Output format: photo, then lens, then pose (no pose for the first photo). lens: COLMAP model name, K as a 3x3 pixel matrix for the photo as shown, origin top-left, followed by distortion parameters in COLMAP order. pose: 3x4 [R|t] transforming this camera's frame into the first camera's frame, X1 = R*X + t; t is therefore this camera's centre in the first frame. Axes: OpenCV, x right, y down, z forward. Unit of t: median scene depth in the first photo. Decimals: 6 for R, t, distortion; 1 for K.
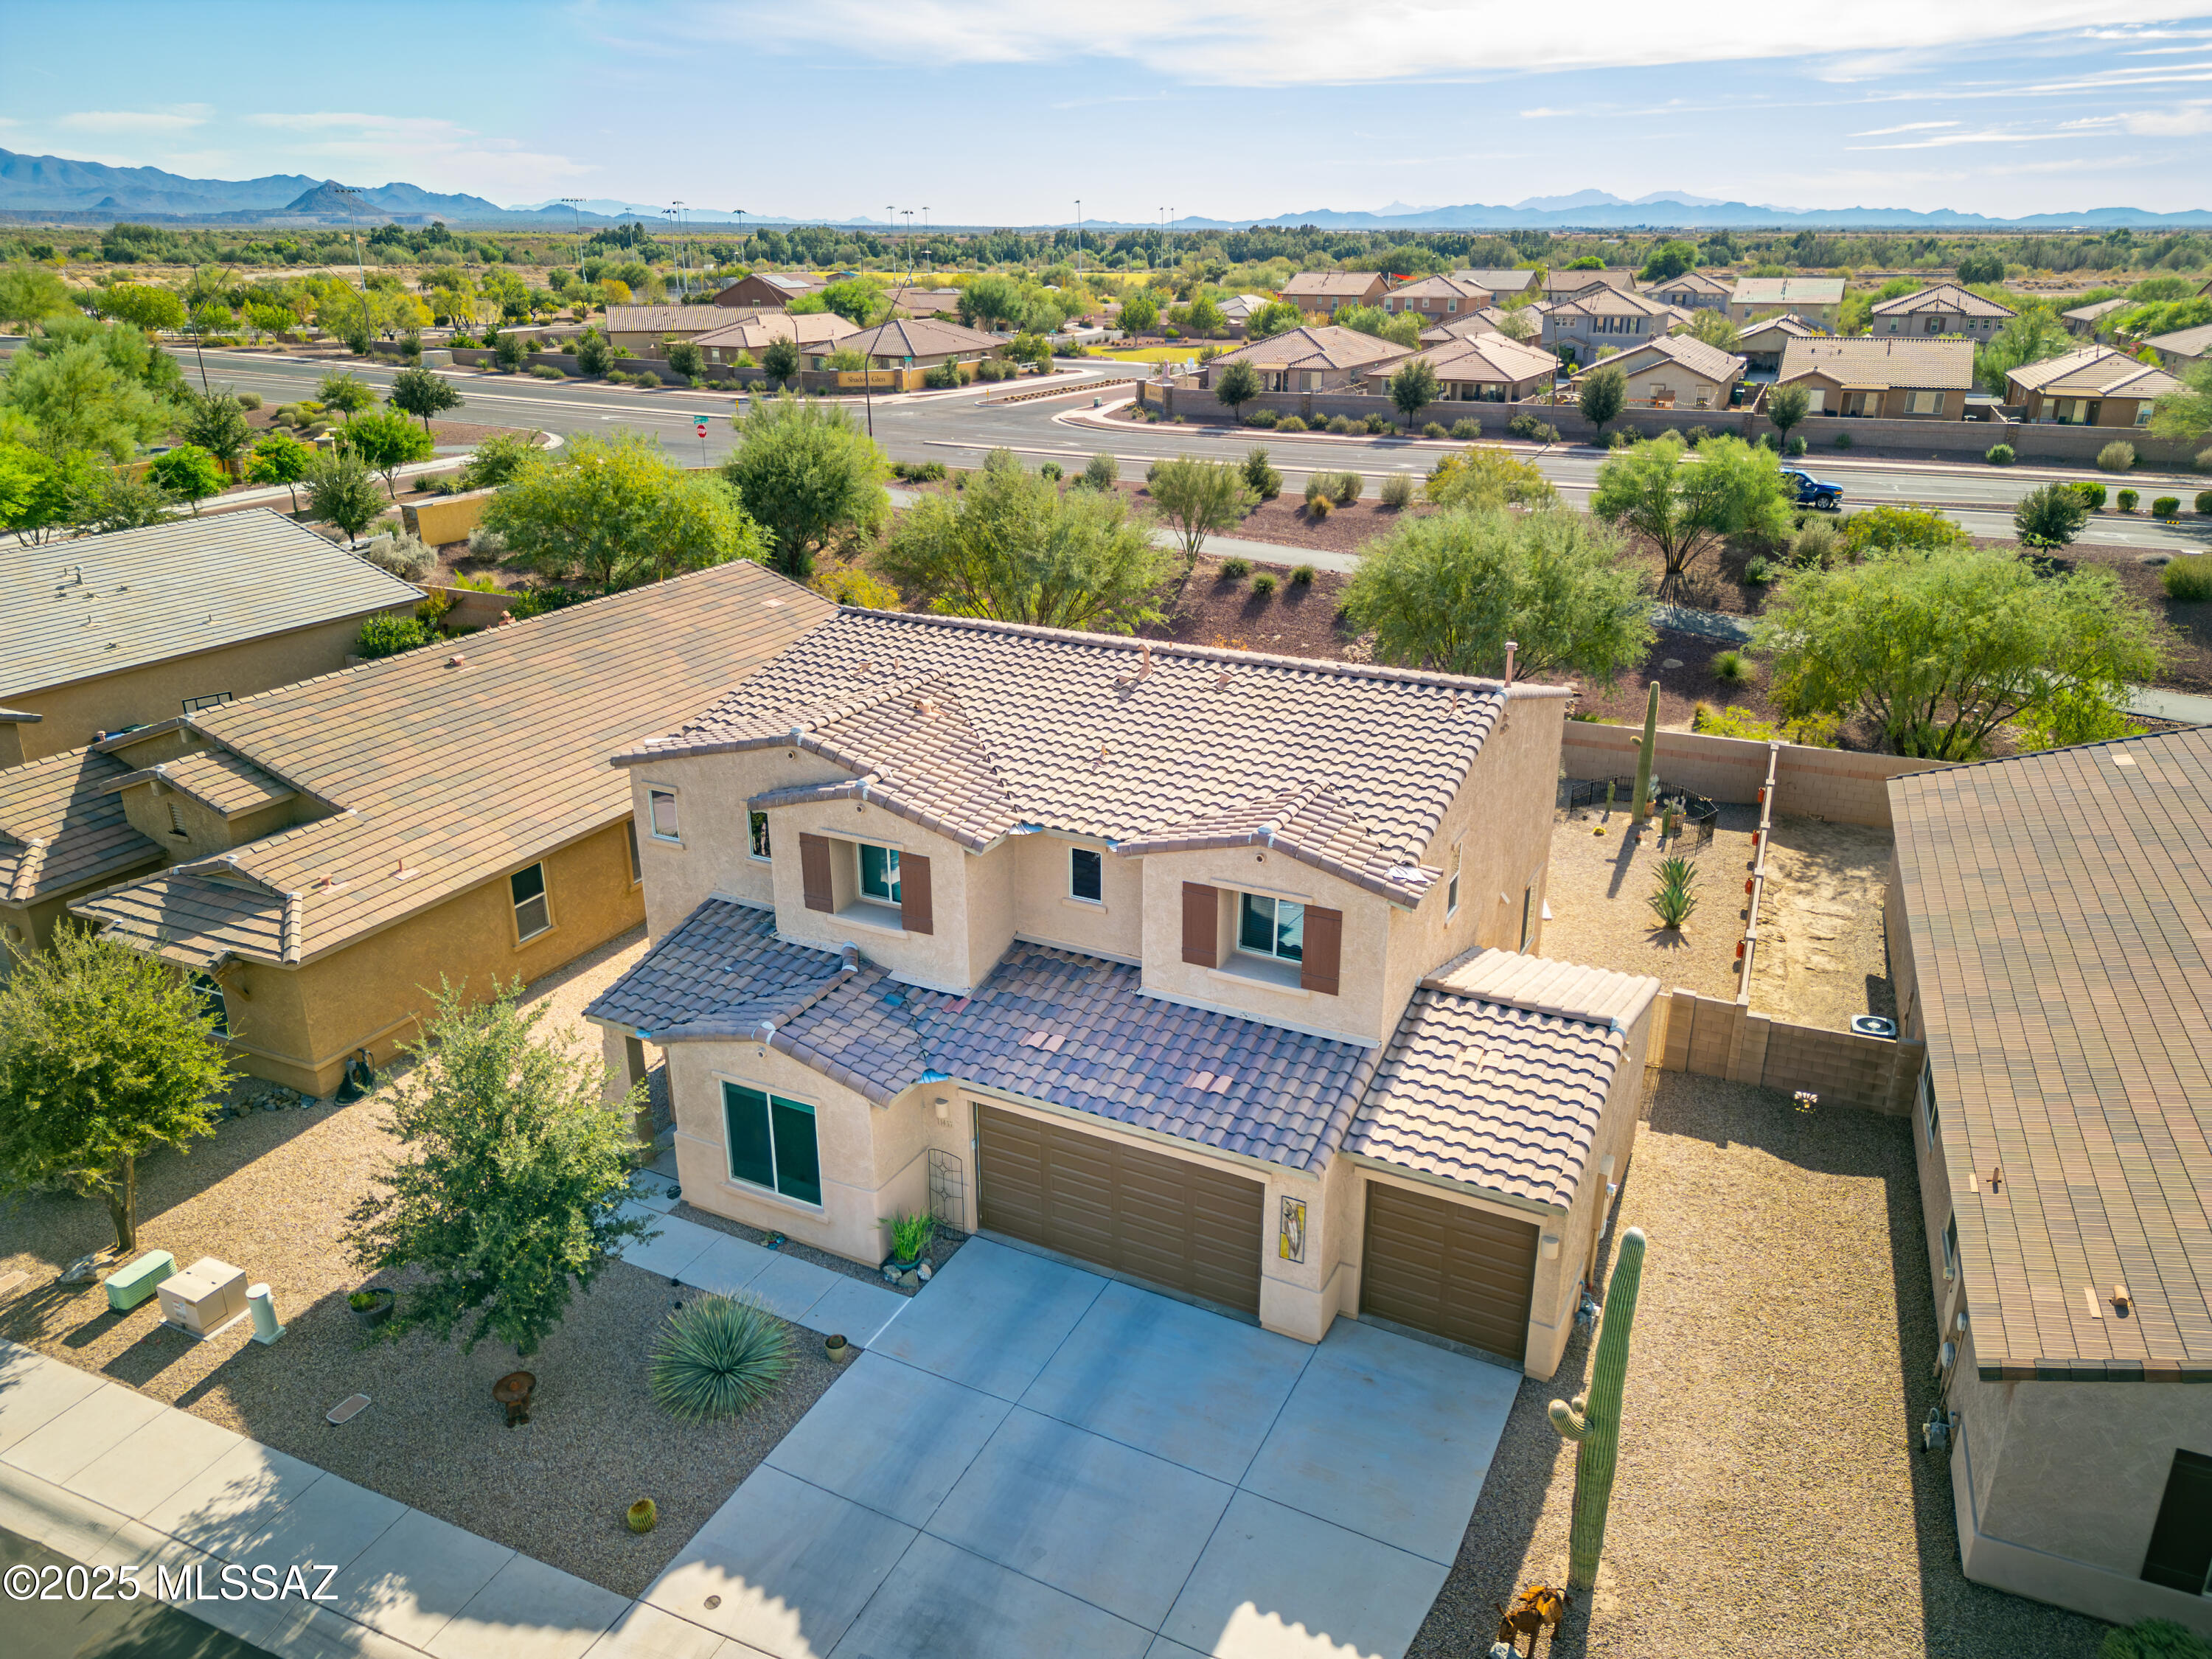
lens RADIAL K [[1583.4, 0, 1106.0], [0, 1583.4, 829.5], [0, 0, 1]] dist [0.028190, -0.028689]
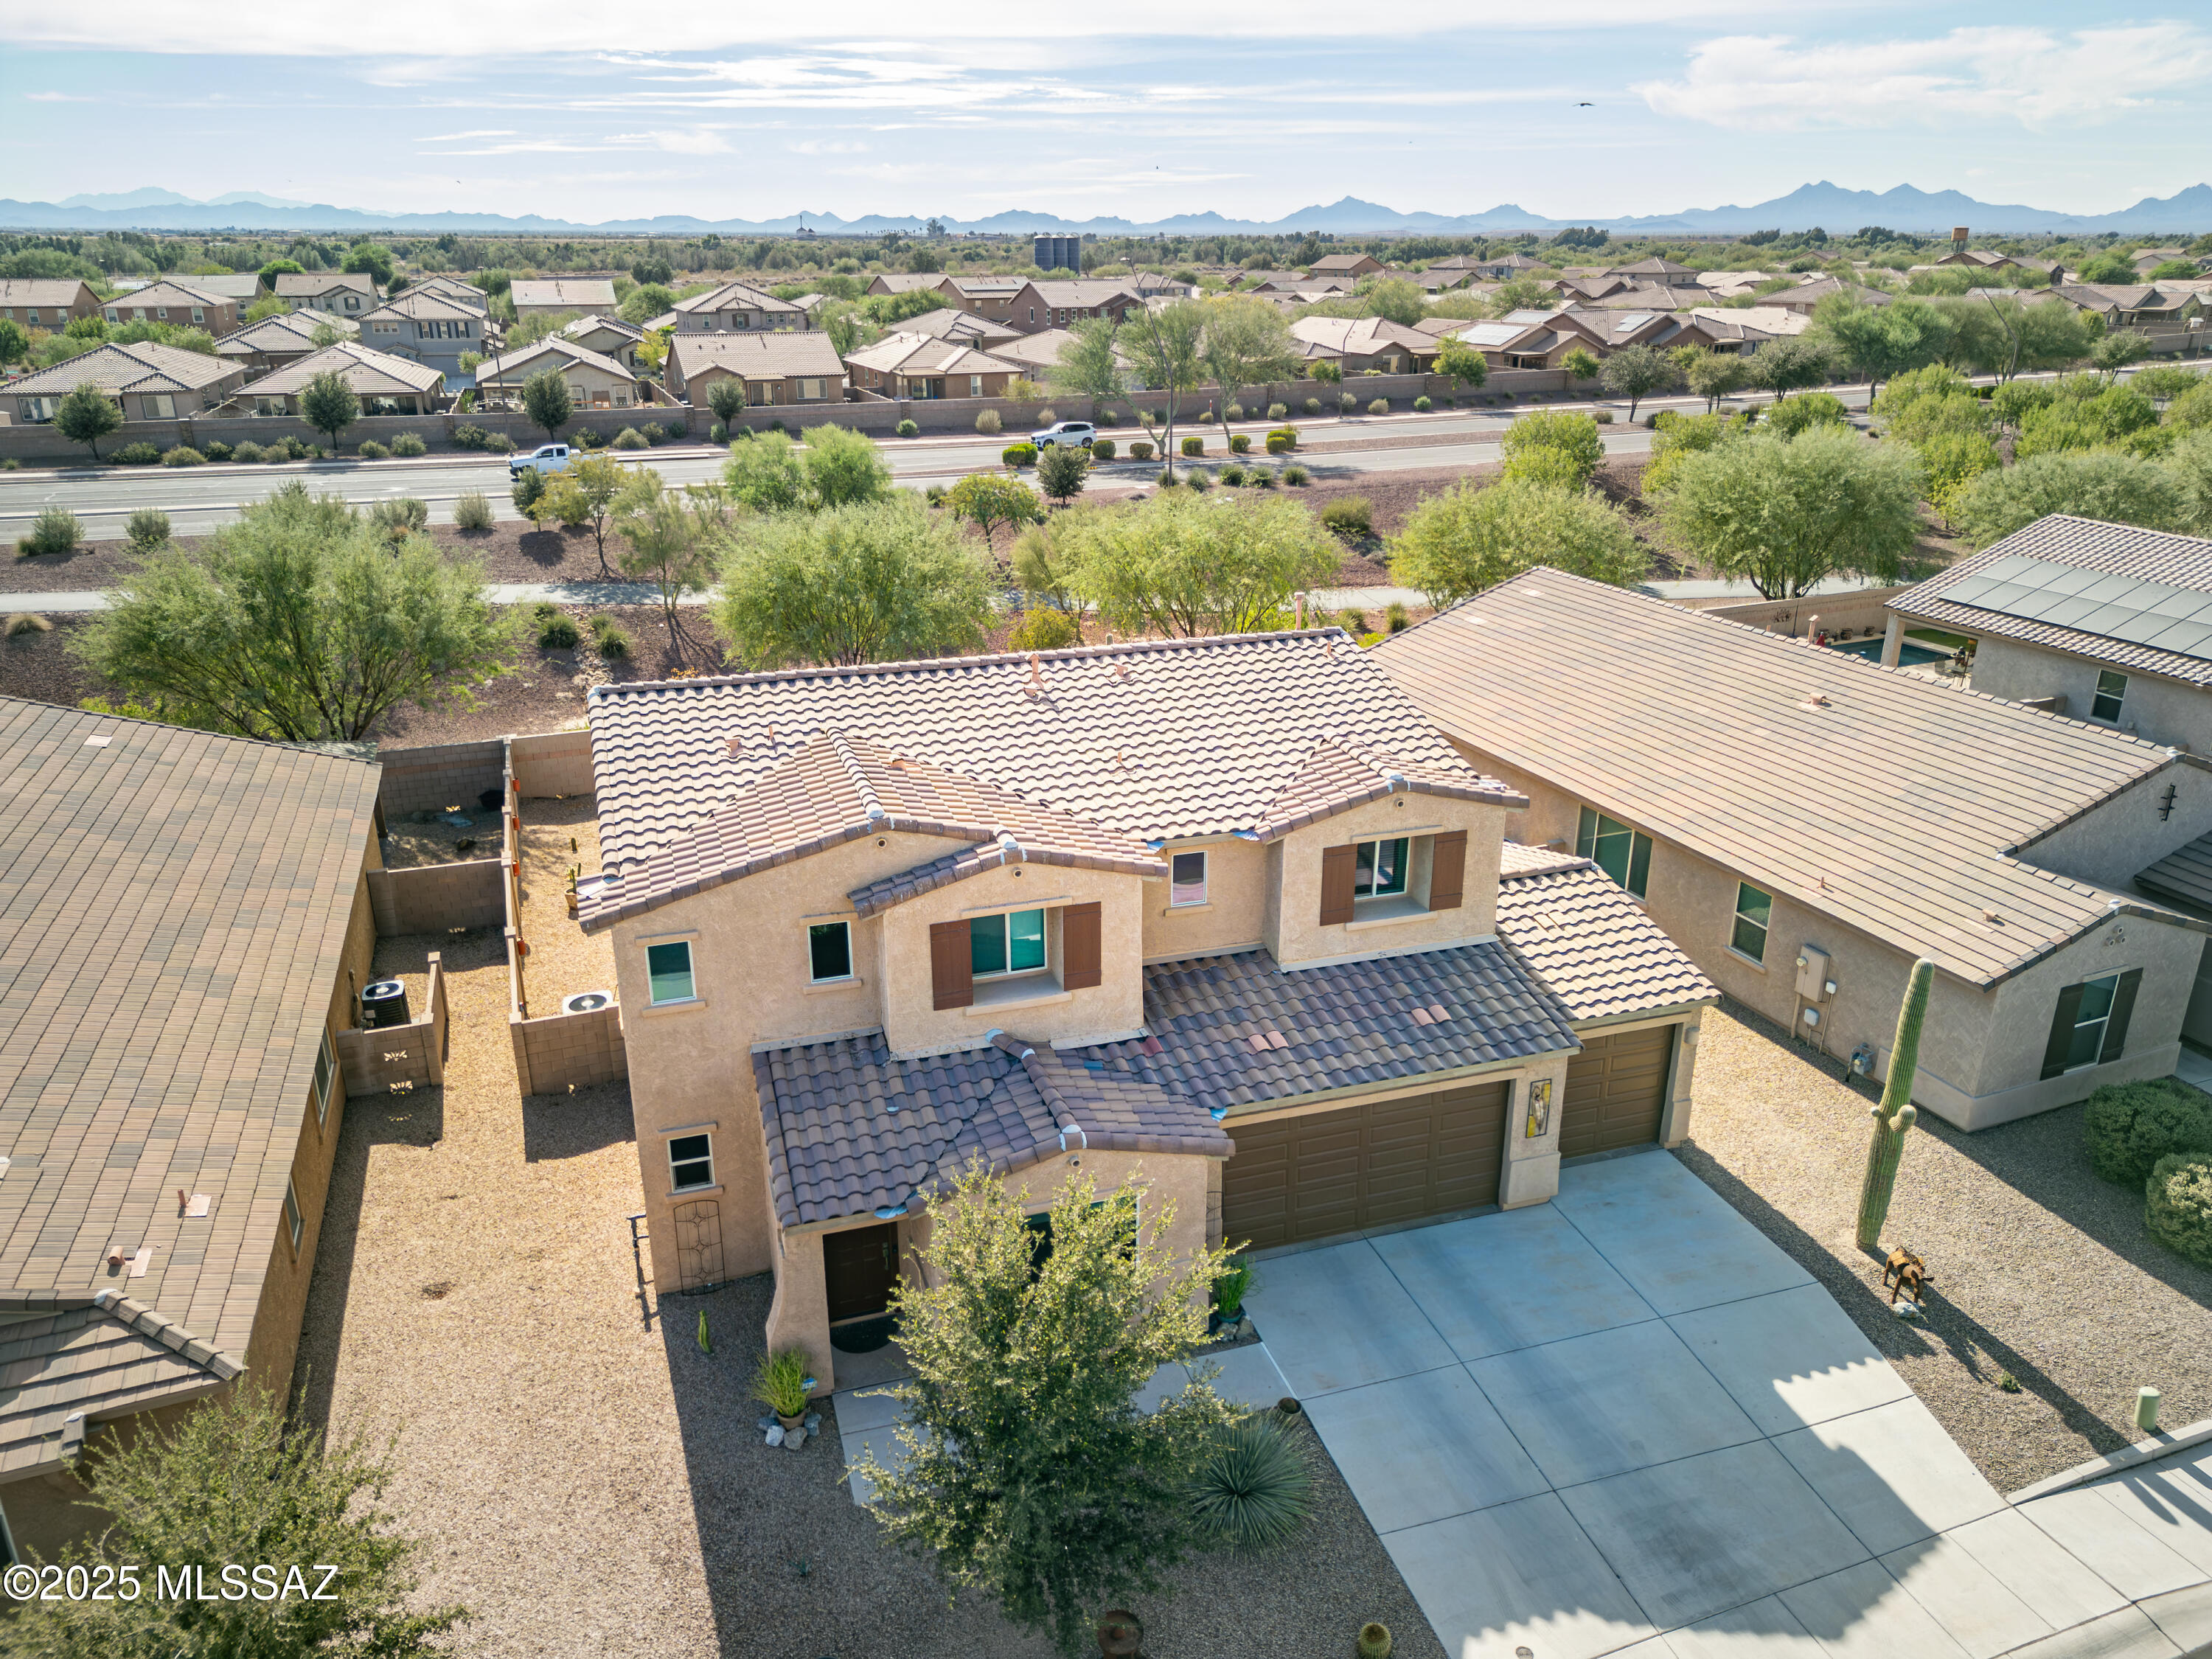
lens RADIAL K [[1583.4, 0, 1106.0], [0, 1583.4, 829.5], [0, 0, 1]] dist [0.028190, -0.028689]
pose [[0.696051, -0.248179, 0.673735, -0.669523], [0.249799, 0.963445, 0.096824, -0.103445], [-0.673137, 0.100904, 0.732602, 0.299040]]
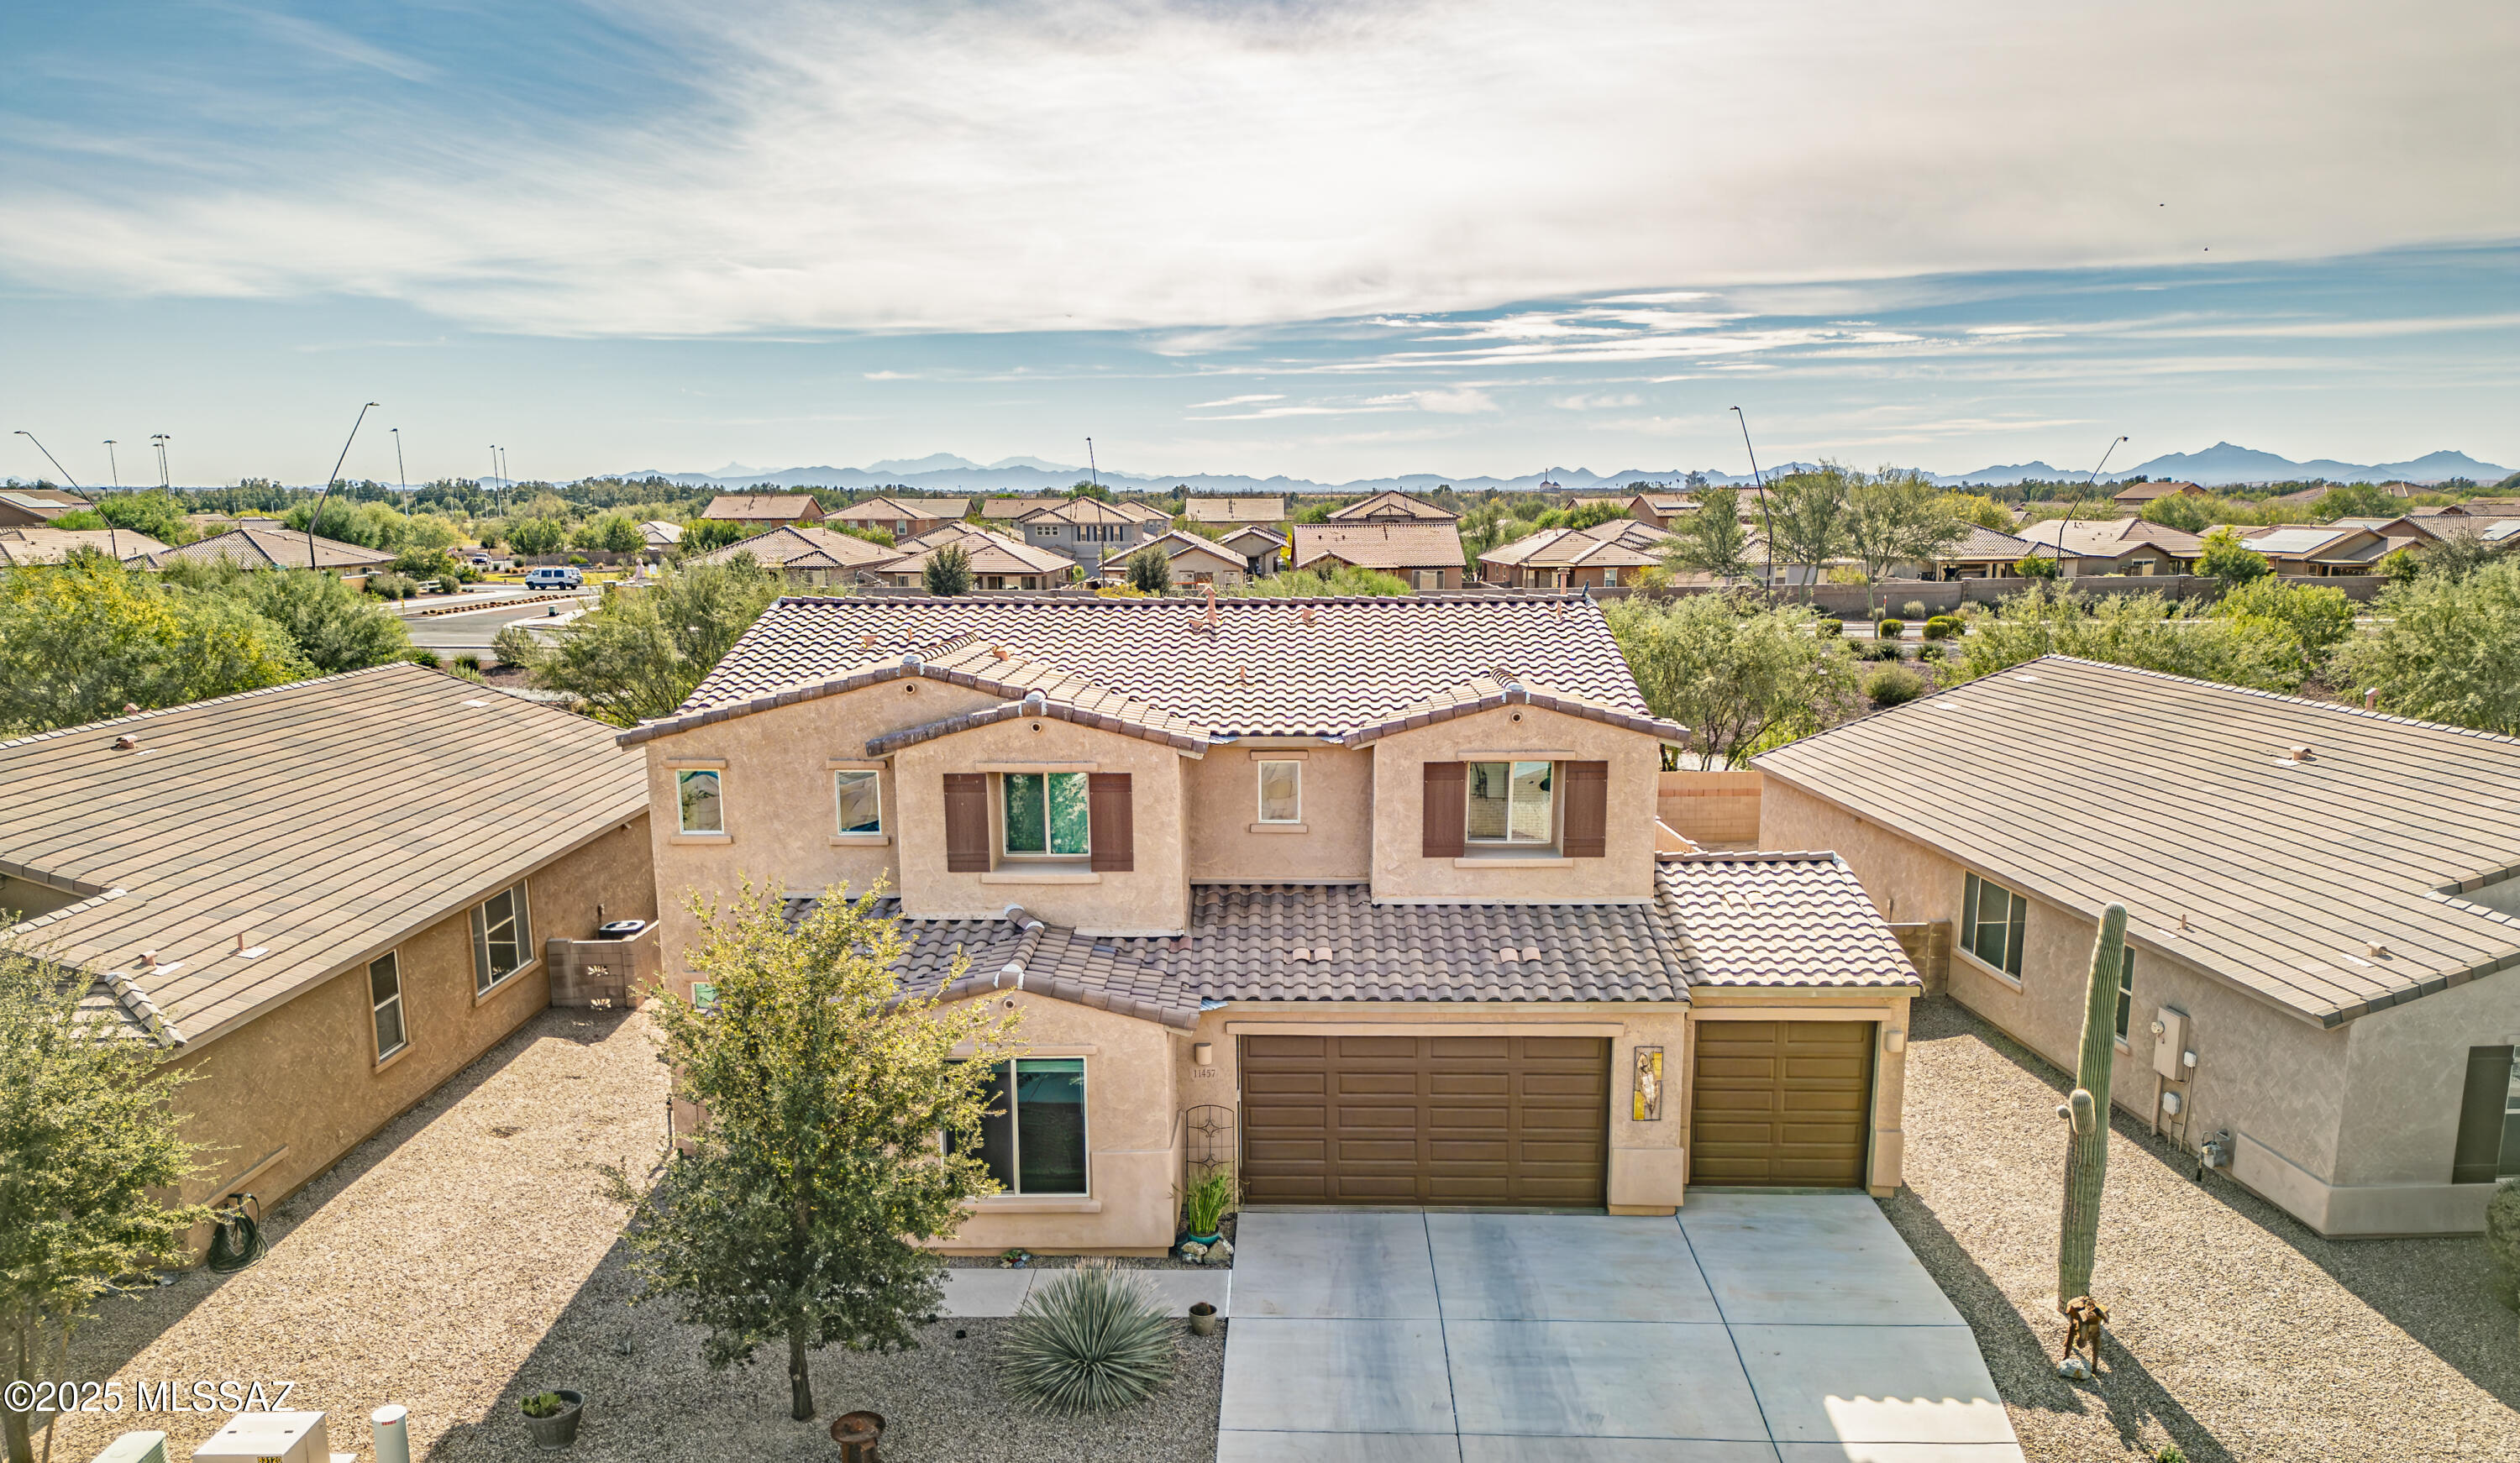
lens RADIAL K [[1809.7, 0, 1272.7], [0, 1809.7, 889.9], [0, 0, 1]] dist [0.014971, -0.005865]
pose [[0.895248, -0.093629, 0.435621, -0.441338], [0.158081, 0.980816, -0.114063, 0.188651], [-0.416584, 0.170978, 0.892874, 0.102191]]
